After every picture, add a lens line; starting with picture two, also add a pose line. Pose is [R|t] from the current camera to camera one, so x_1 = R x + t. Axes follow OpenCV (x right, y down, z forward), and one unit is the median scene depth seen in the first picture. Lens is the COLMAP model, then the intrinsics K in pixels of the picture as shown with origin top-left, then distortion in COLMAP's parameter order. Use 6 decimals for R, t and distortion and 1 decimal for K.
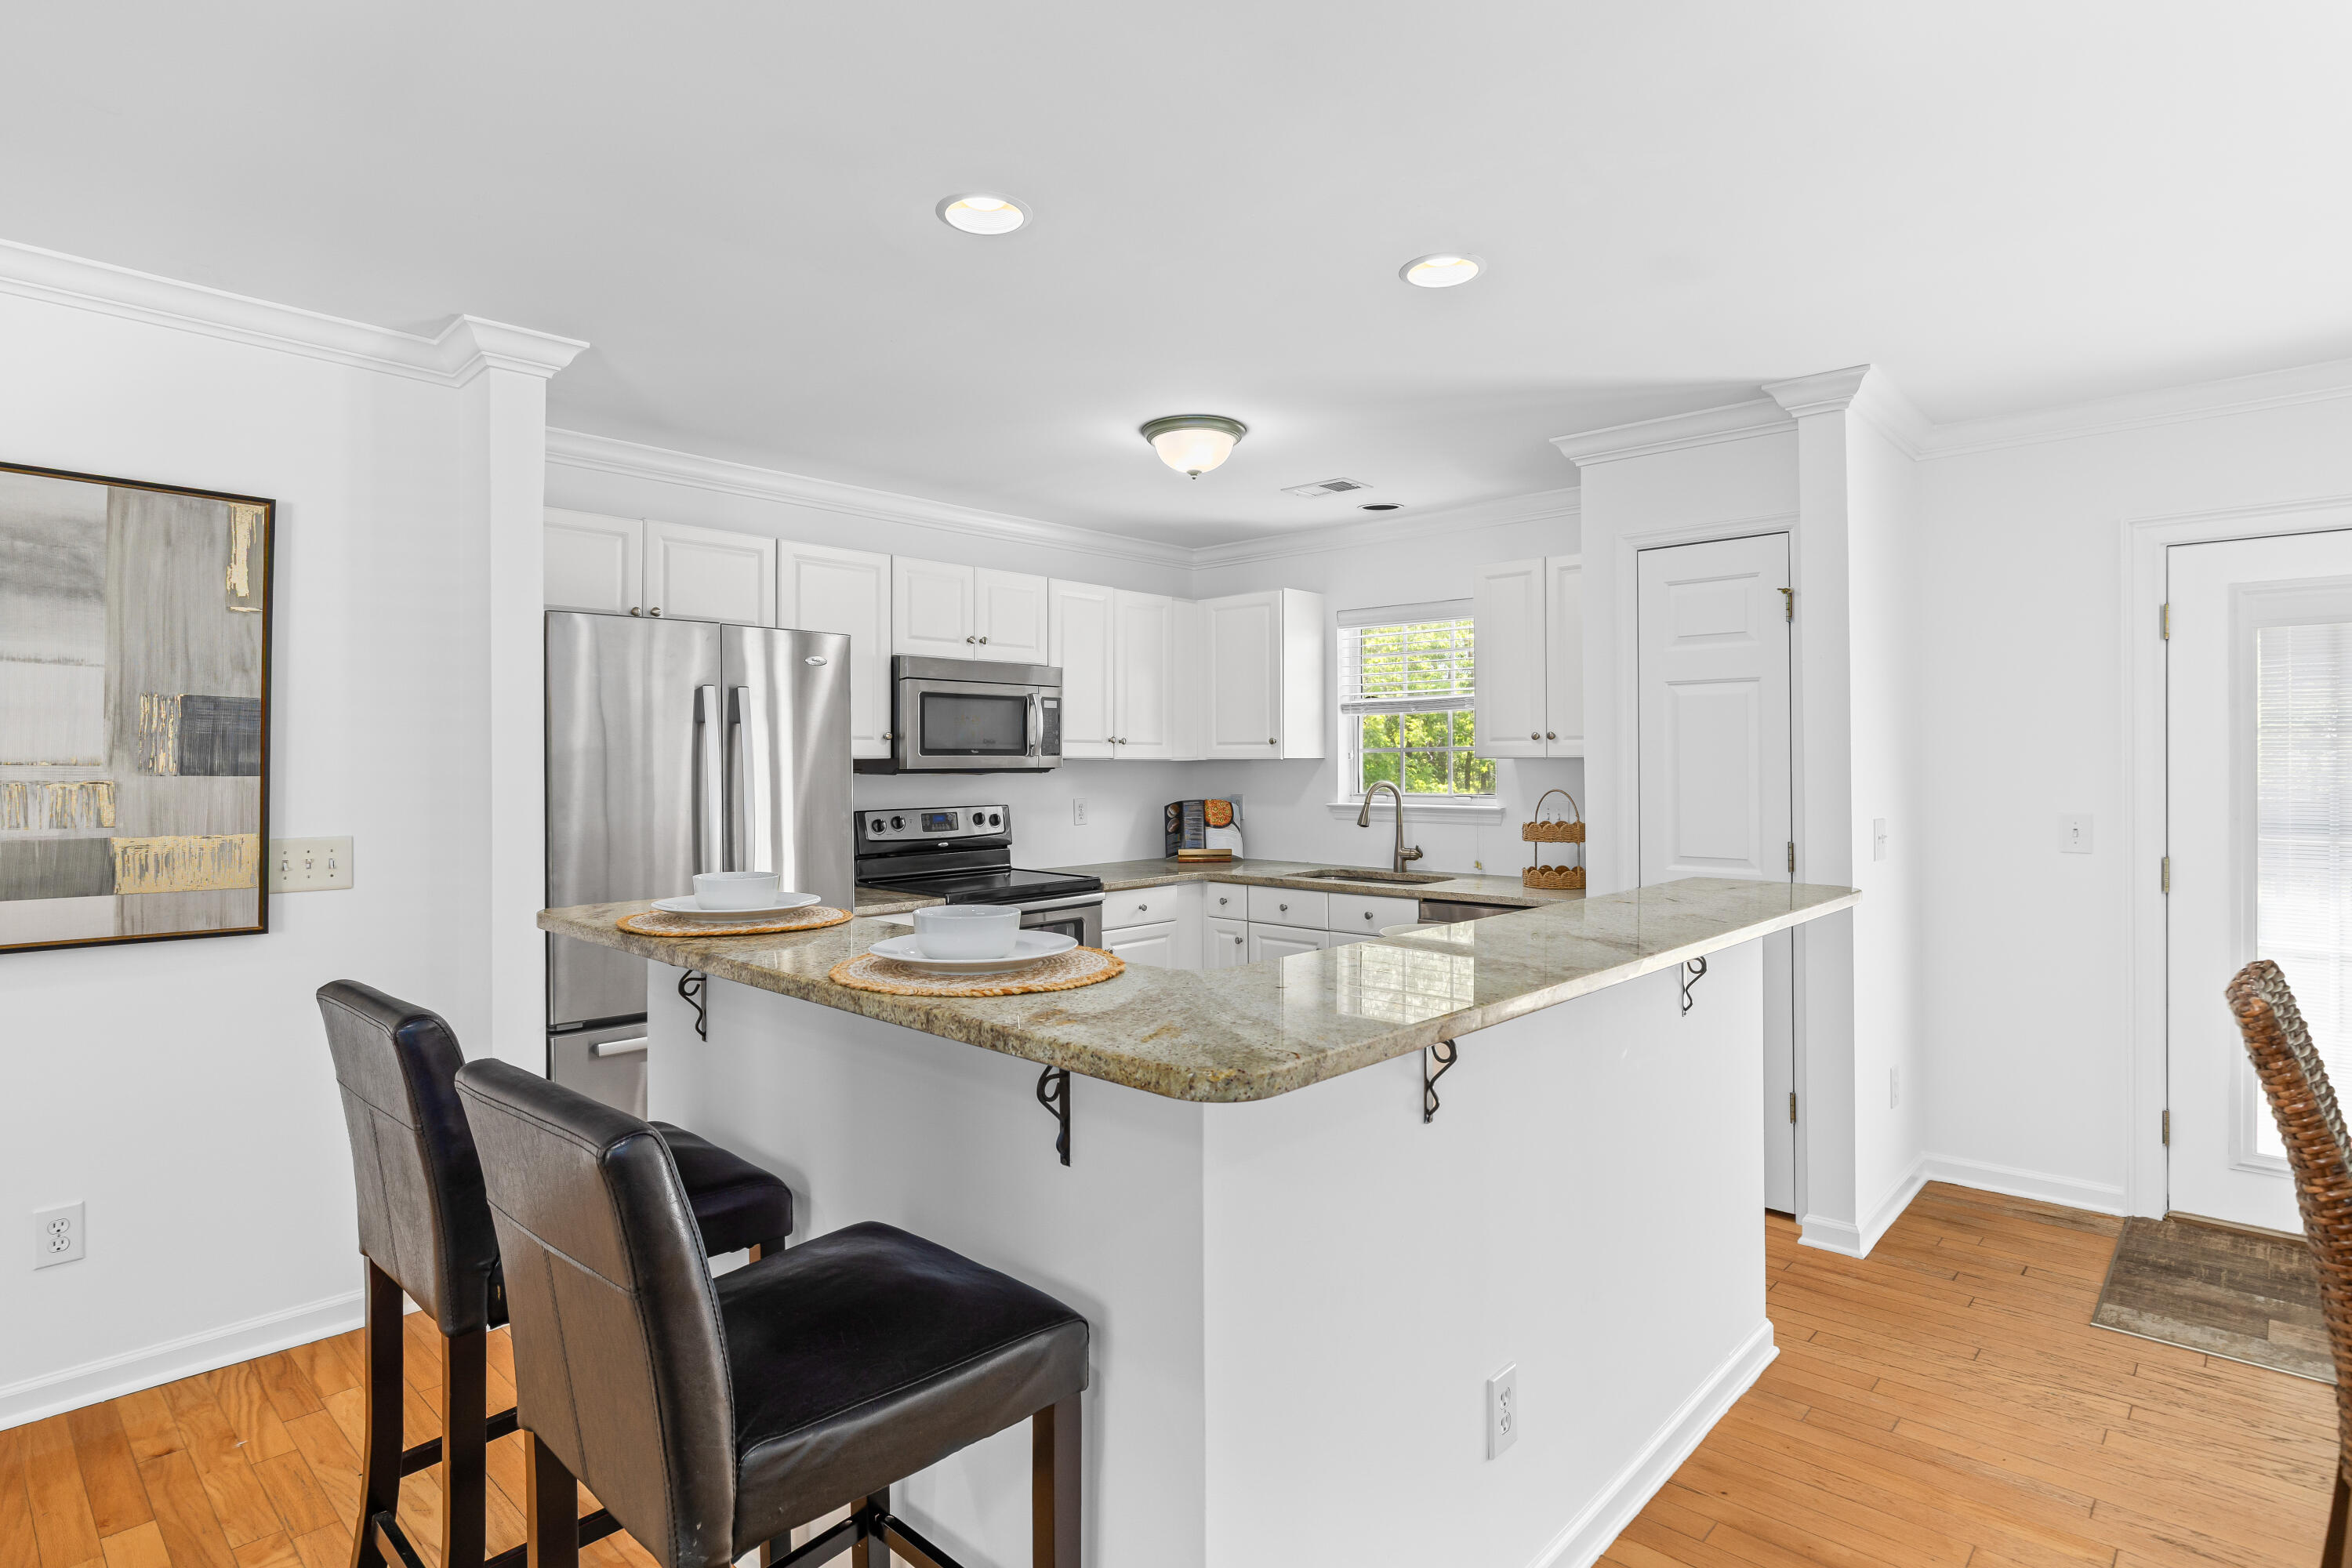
lens RADIAL K [[1237.1, 0, 1174.5], [0, 1237.1, 767.6], [0, 0, 1]] dist [0.001379, 0.000315]
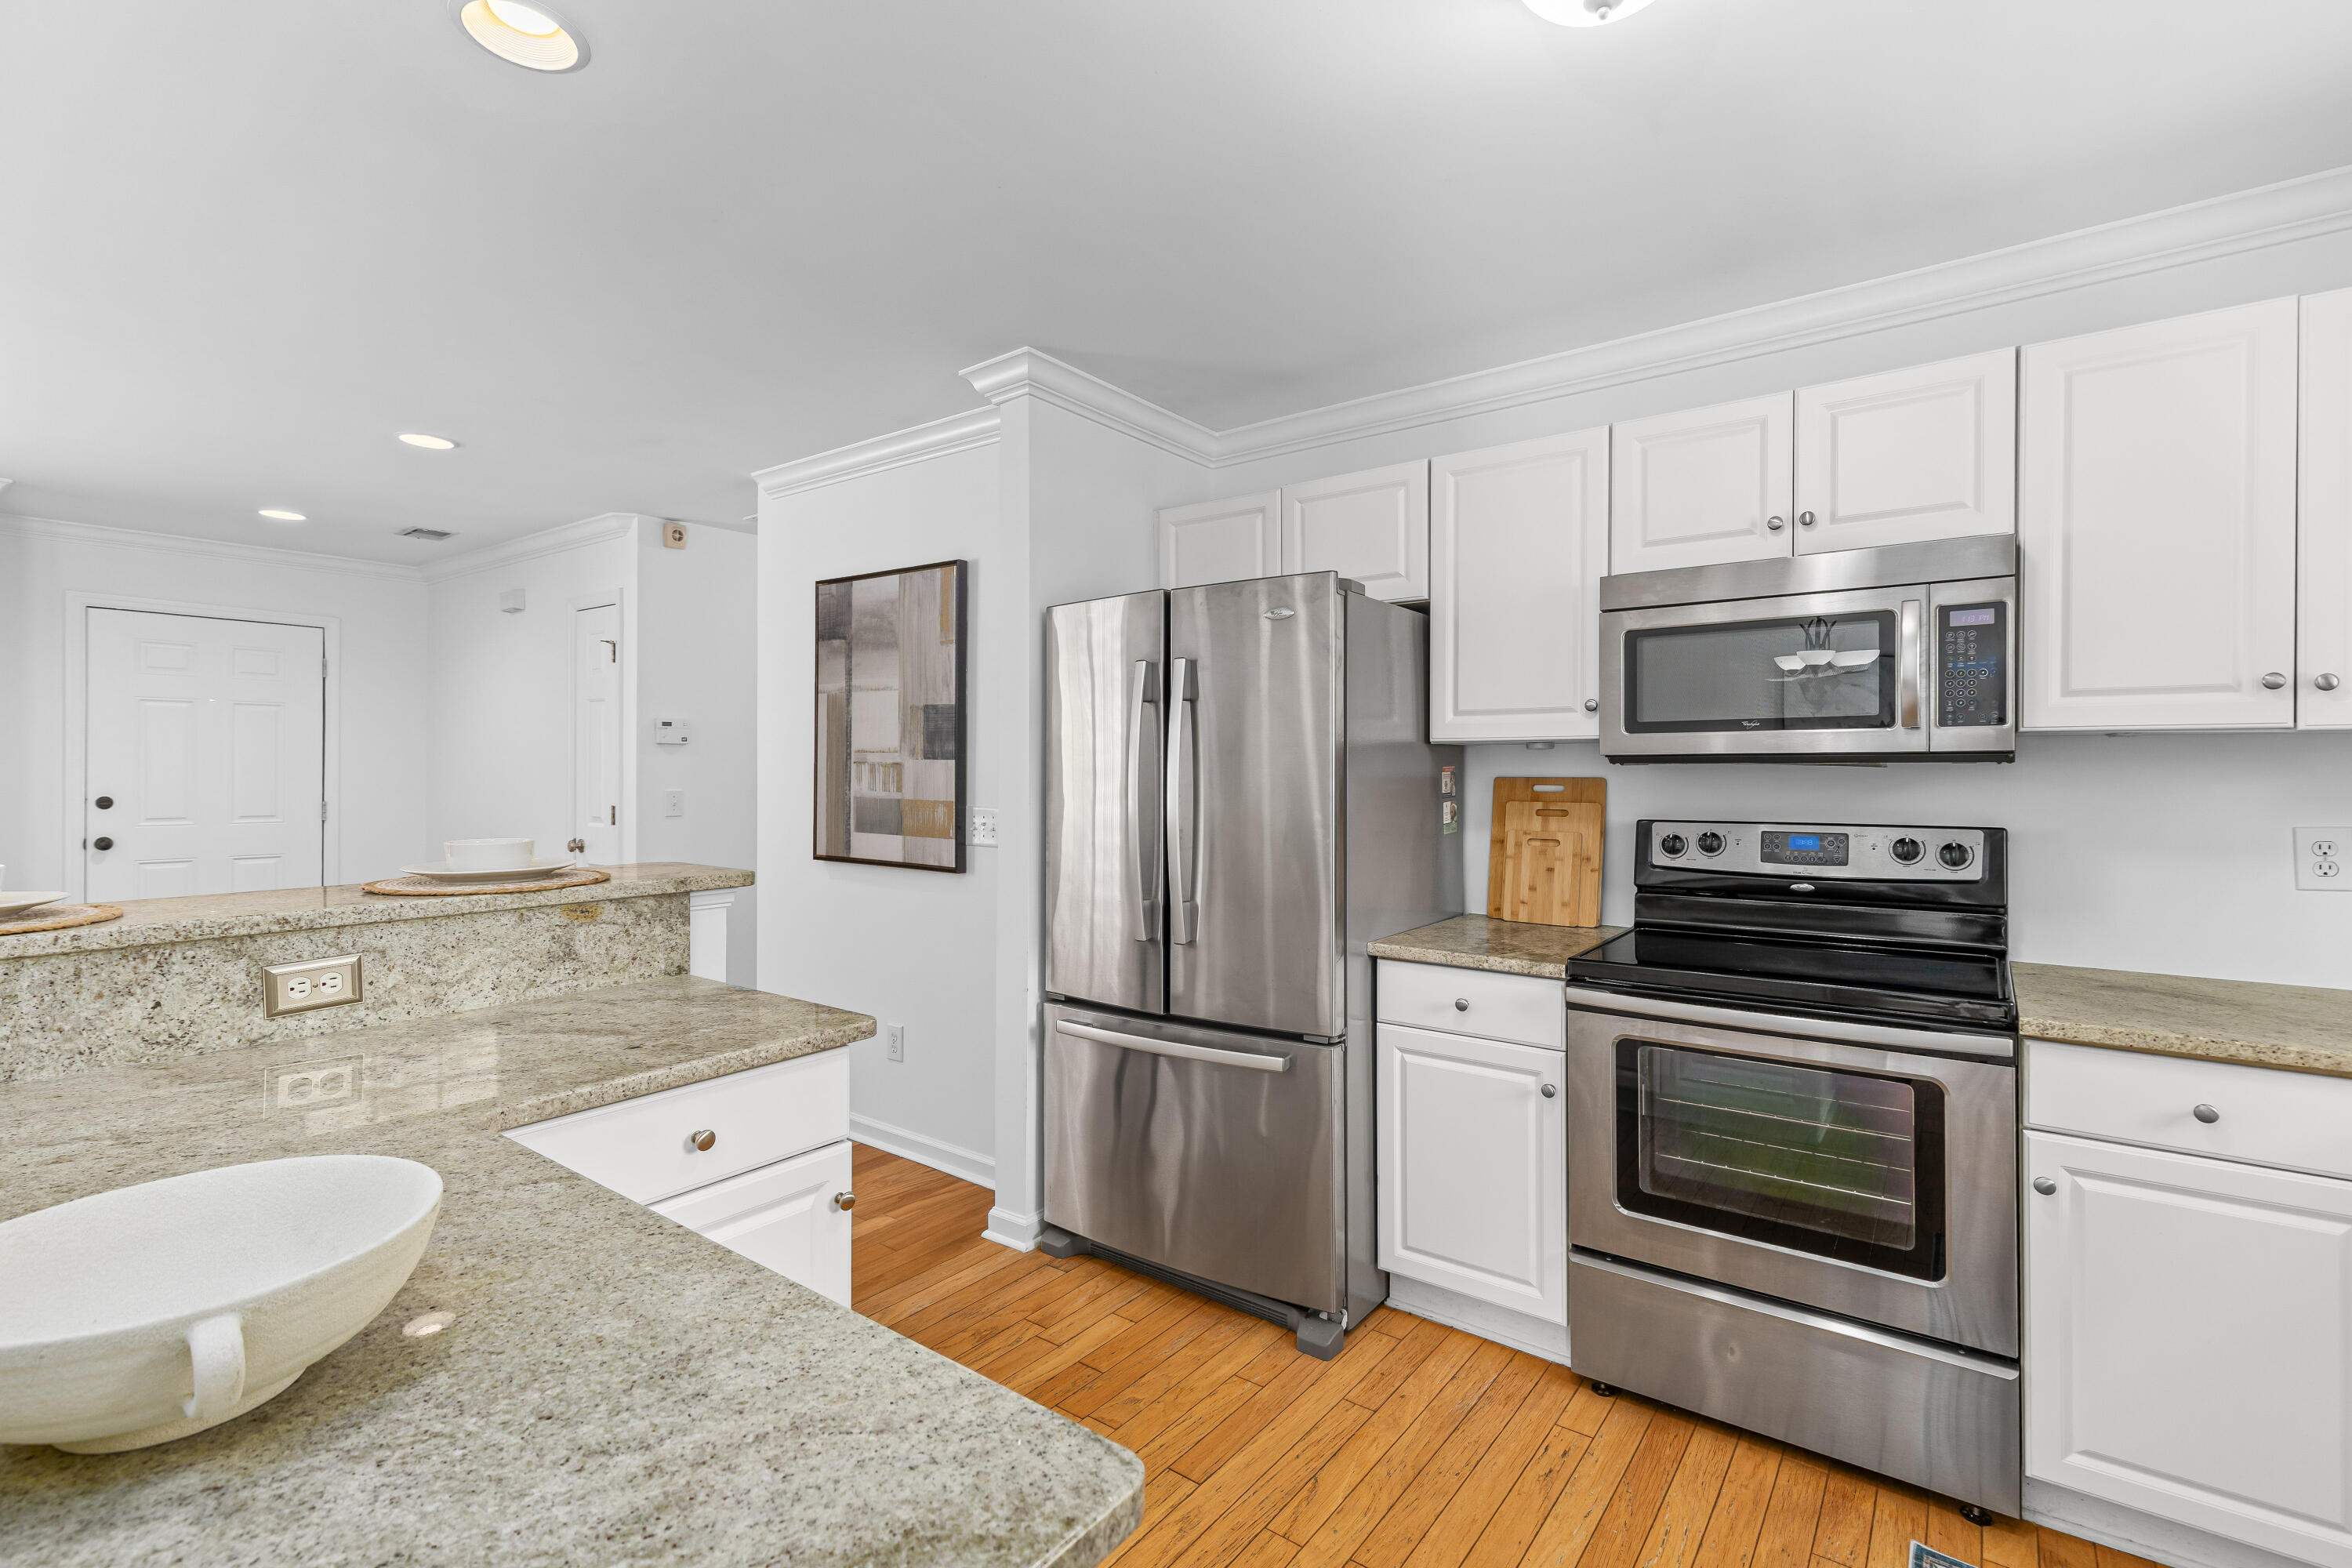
lens RADIAL K [[1060.9, 0, 1188.1], [0, 1060.9, 780.7], [0, 0, 1]] dist [0.004066, 0.000254]
pose [[0.096238, 0.012486, -0.995280, 0.288518], [-0.006472, 0.999908, 0.011918, 0.008572], [0.995337, 0.005295, 0.096310, 0.693074]]
